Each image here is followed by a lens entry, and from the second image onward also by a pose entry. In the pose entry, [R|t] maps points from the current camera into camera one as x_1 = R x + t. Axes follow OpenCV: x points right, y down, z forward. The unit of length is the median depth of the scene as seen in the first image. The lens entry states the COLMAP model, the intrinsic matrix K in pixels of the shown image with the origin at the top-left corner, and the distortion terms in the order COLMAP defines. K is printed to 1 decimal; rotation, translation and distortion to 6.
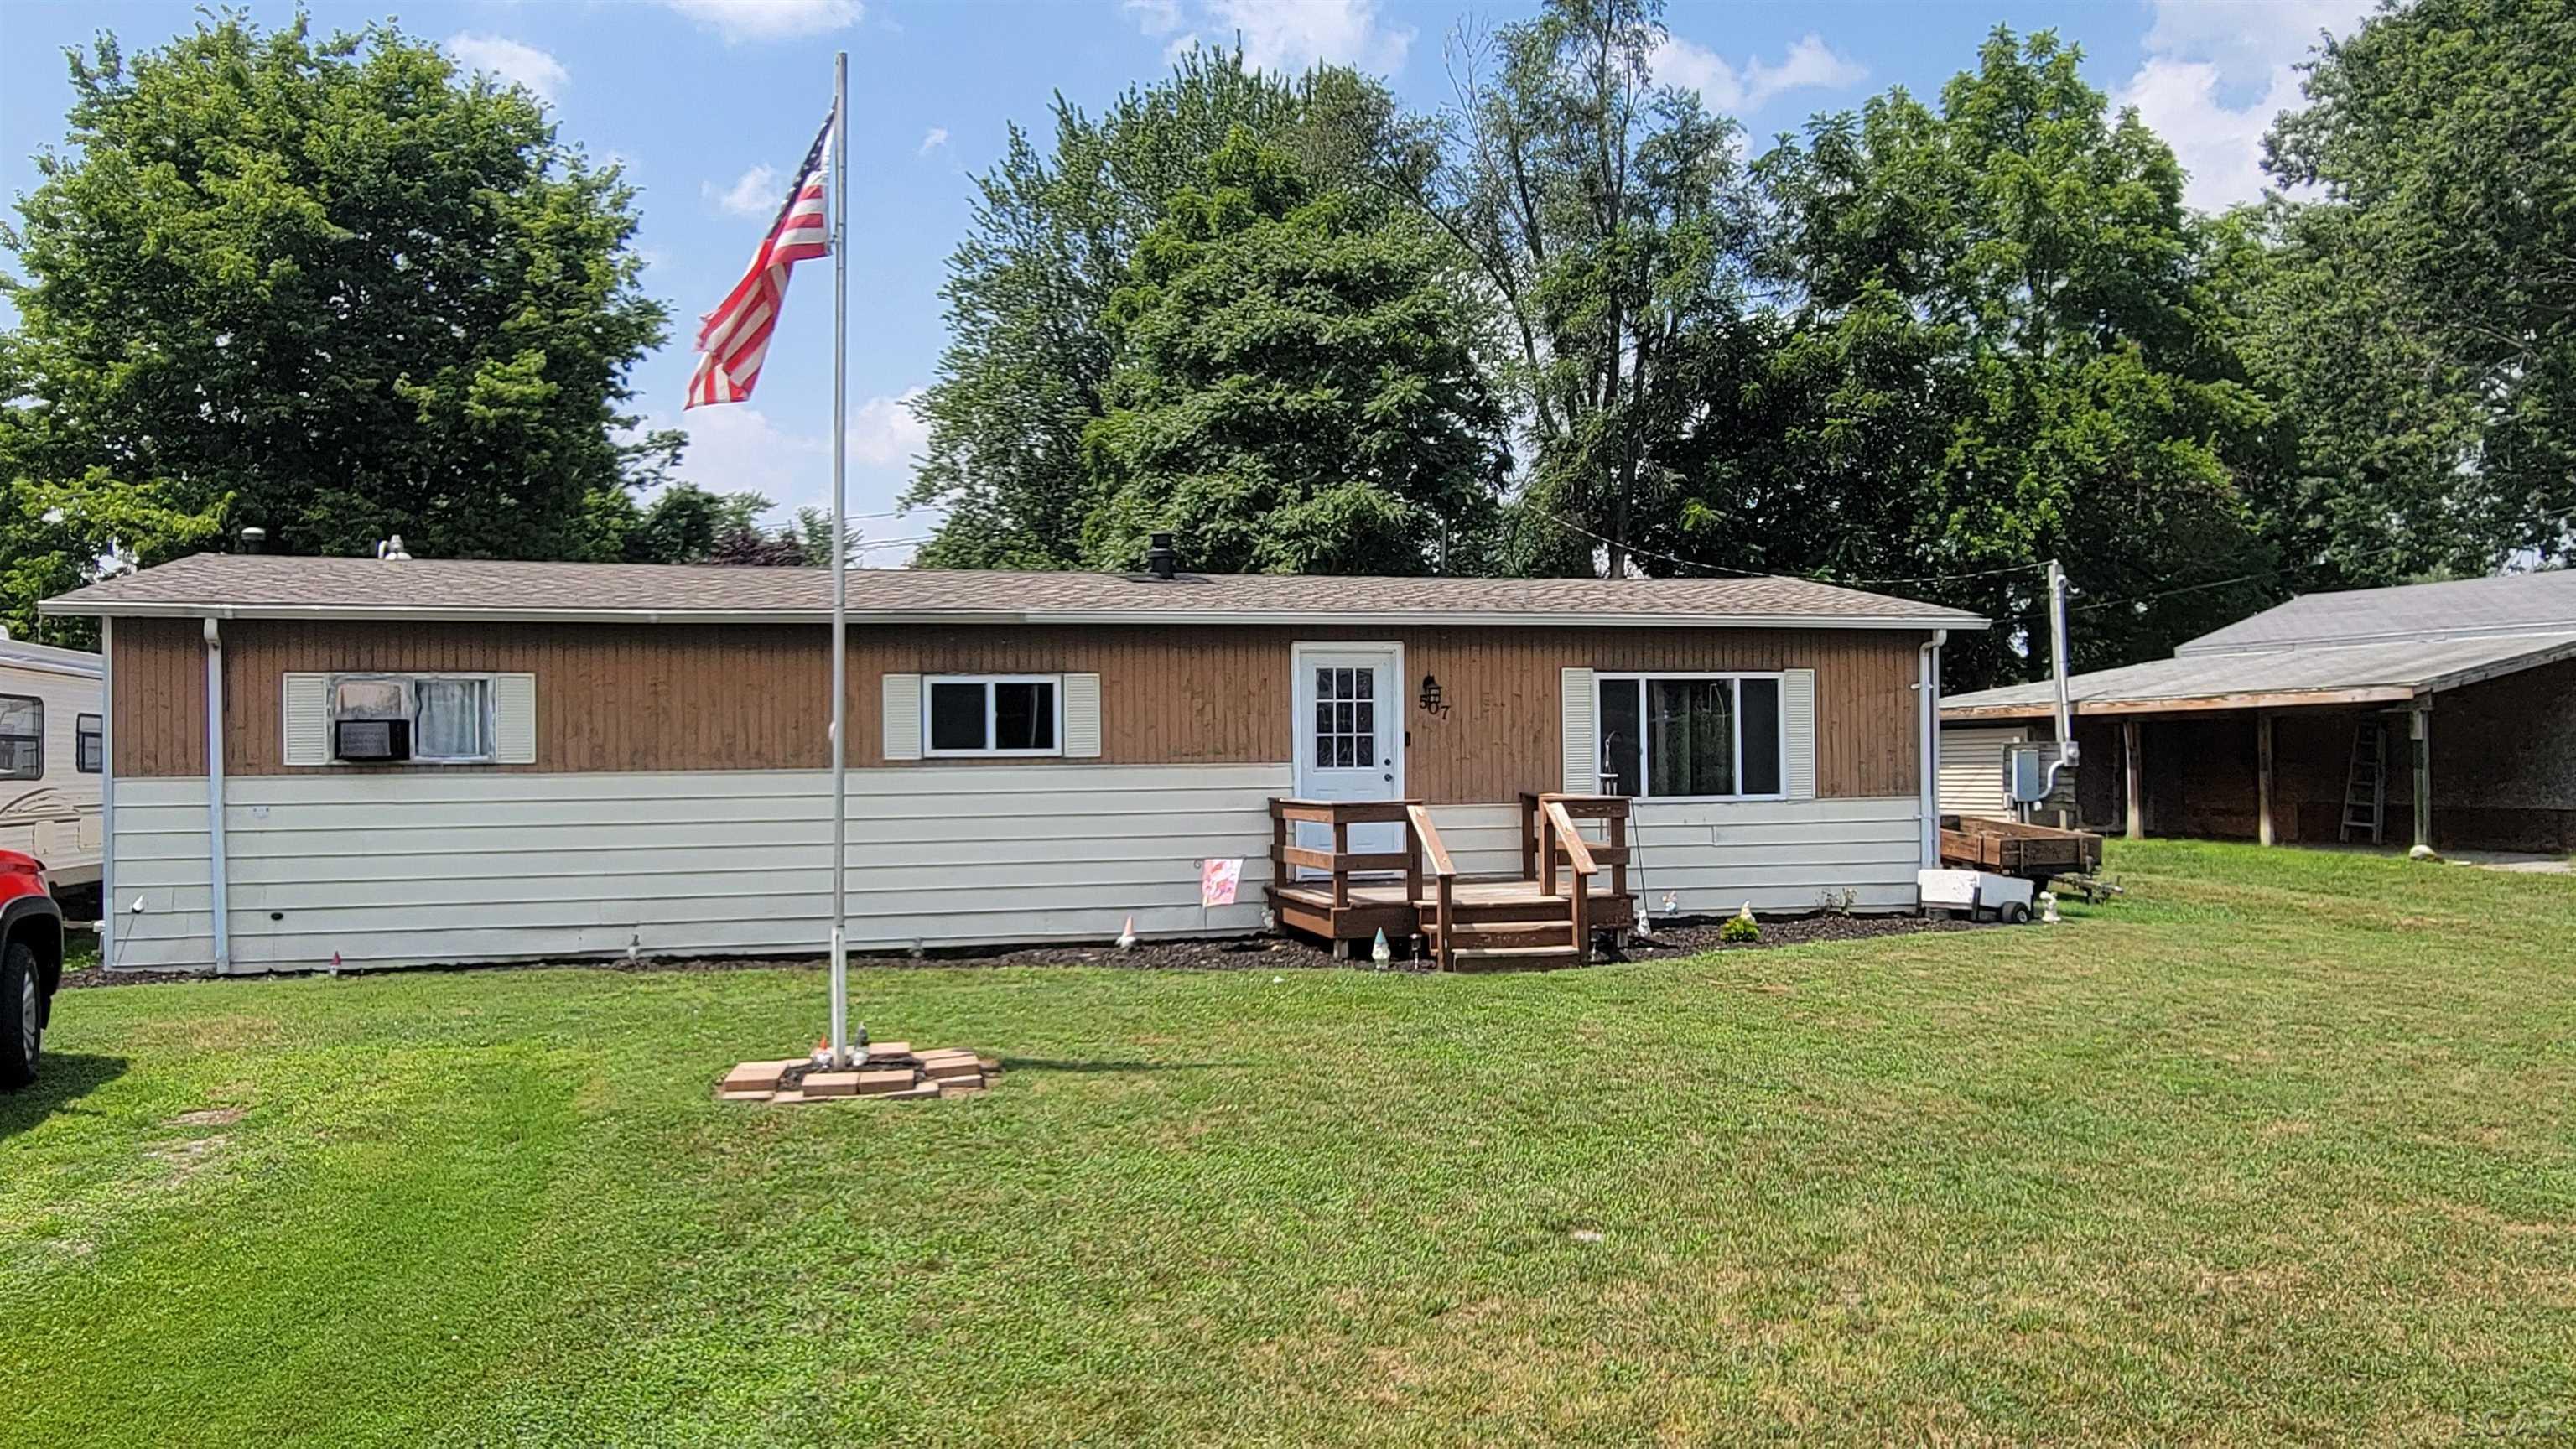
lens RADIAL K [[1933.4, 0, 1267.8], [0, 1933.4, 717.8], [0, 0, 1]] dist [0.012936, -0.013896]
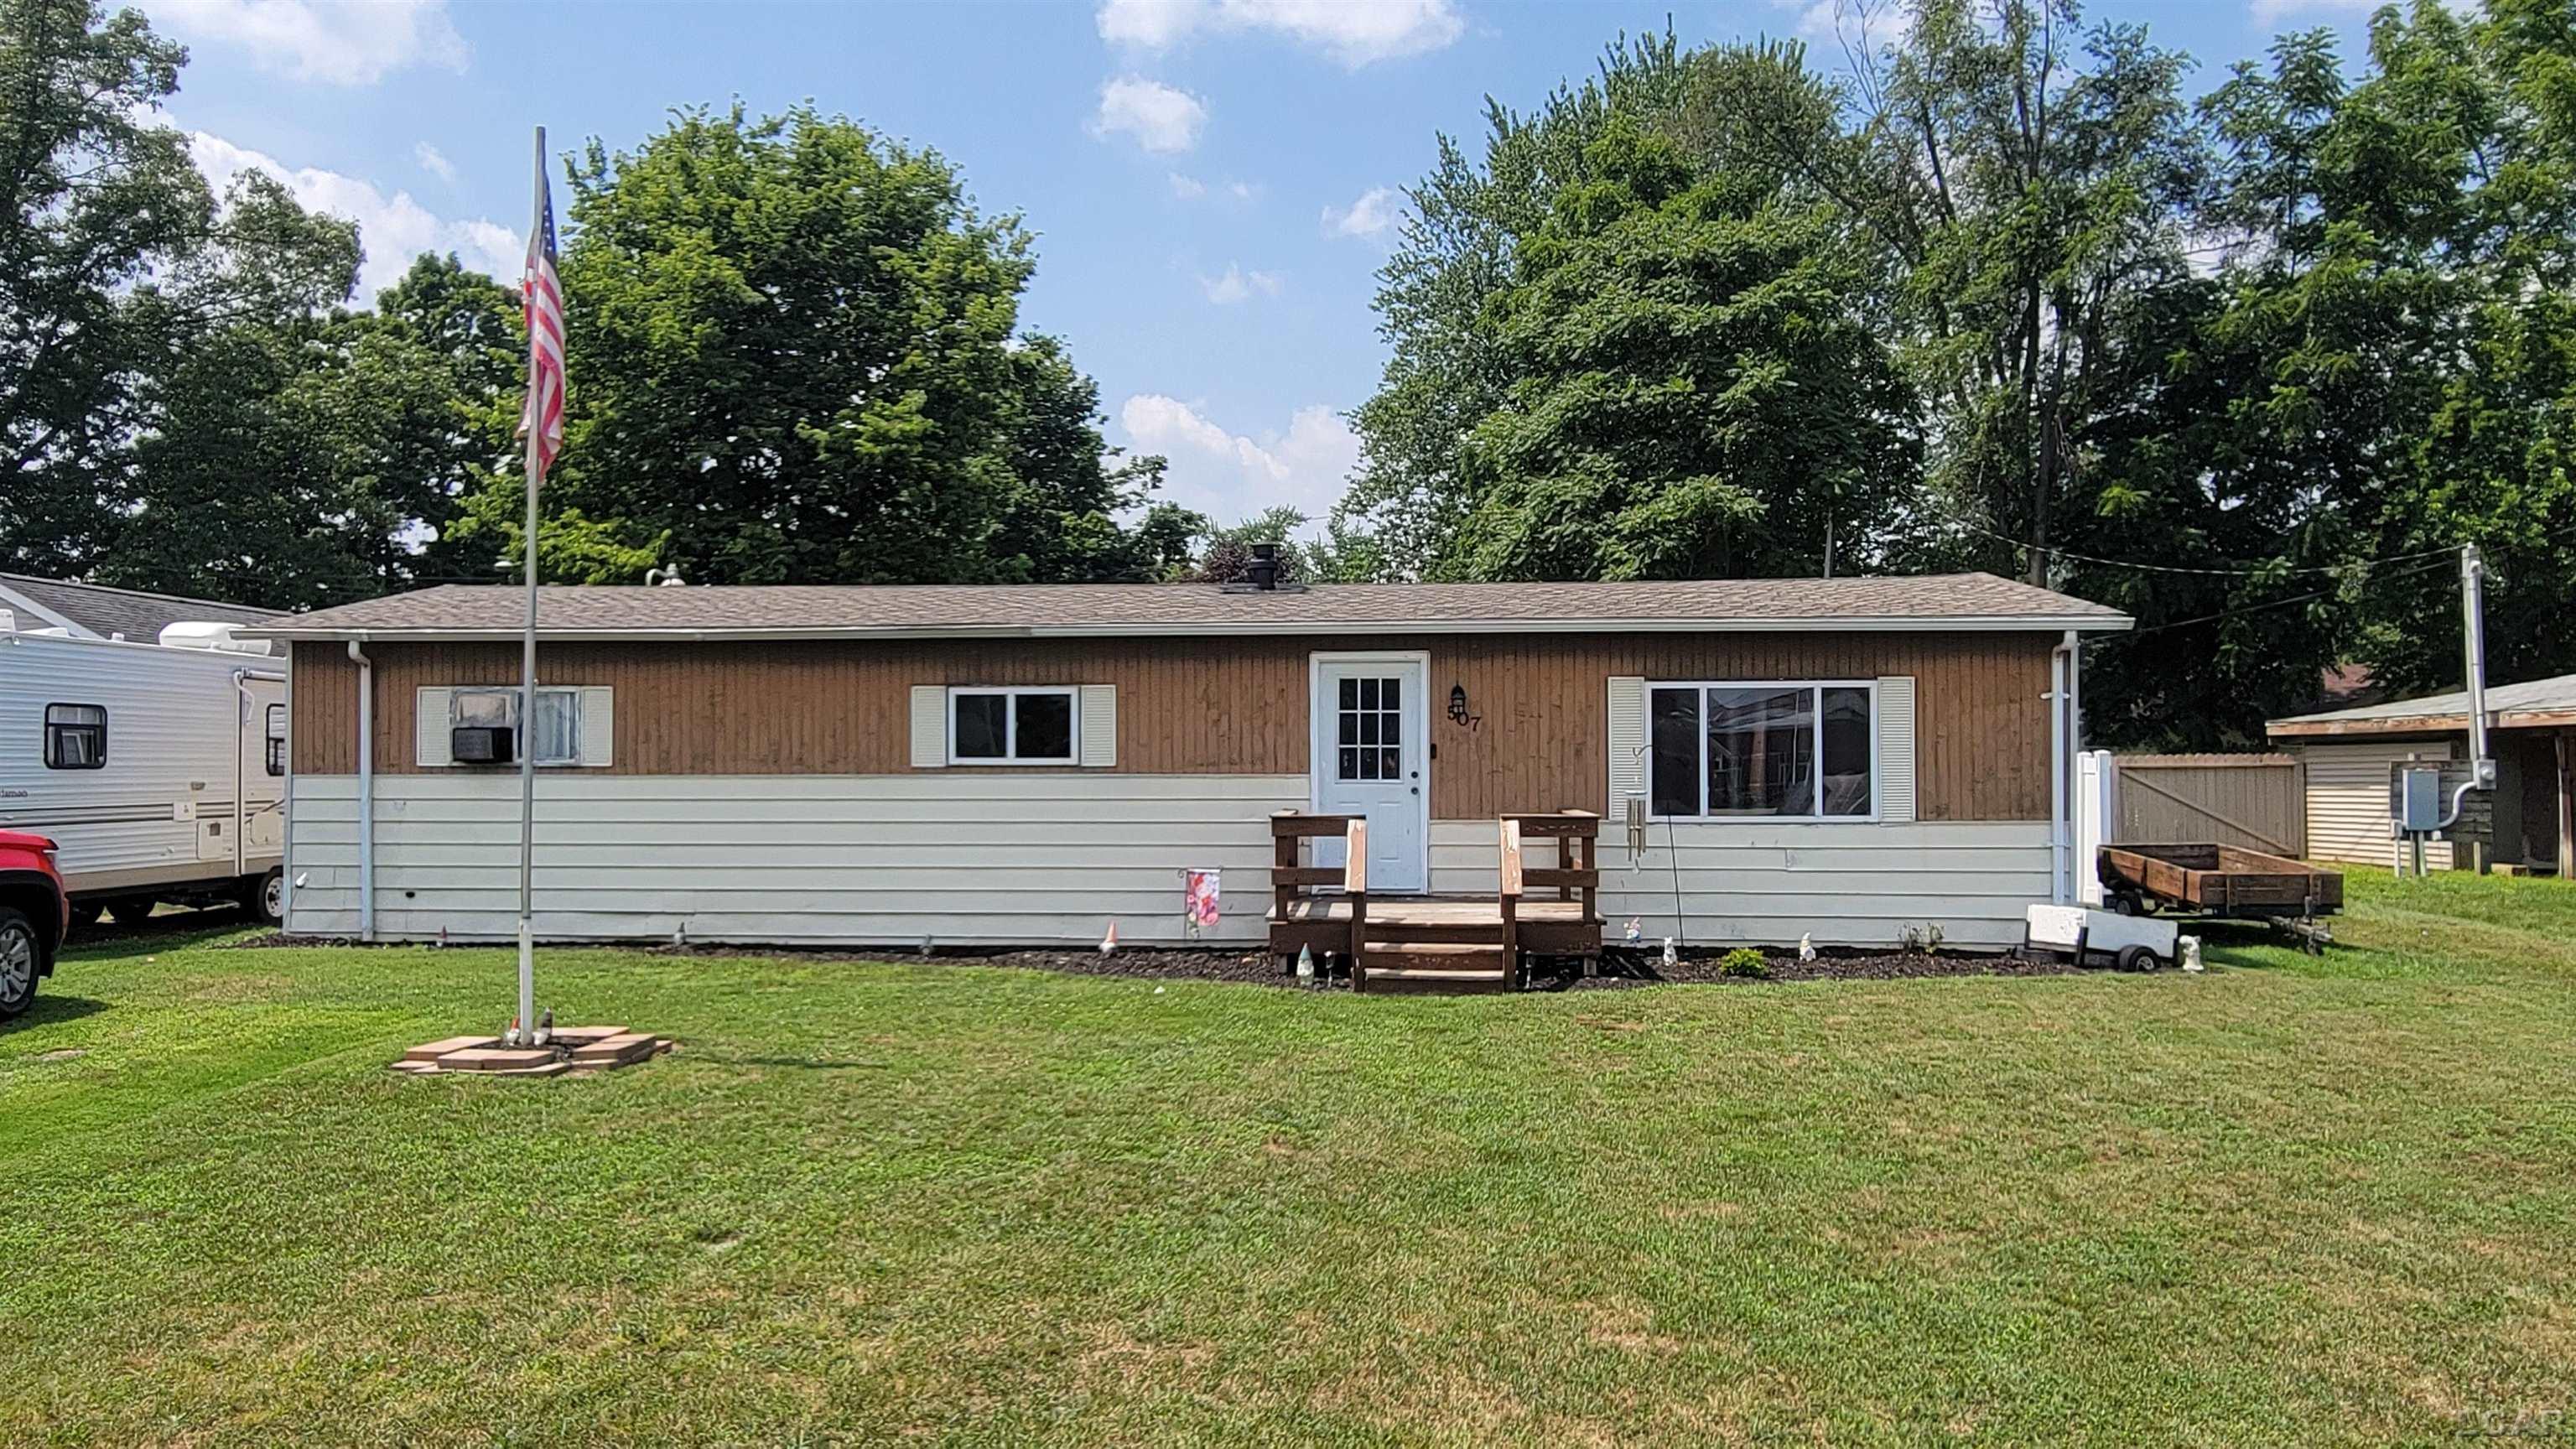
lens RADIAL K [[1933.4, 0, 1268.2], [0, 1933.4, 734.0], [0, 0, 1]] dist [0.012936, -0.013896]
pose [[0.942381, 0.005285, -0.334500, 0.192639], [-0.003593, 0.999977, 0.005676, -0.001747], [0.334523, -0.004147, 0.942379, 0.035778]]
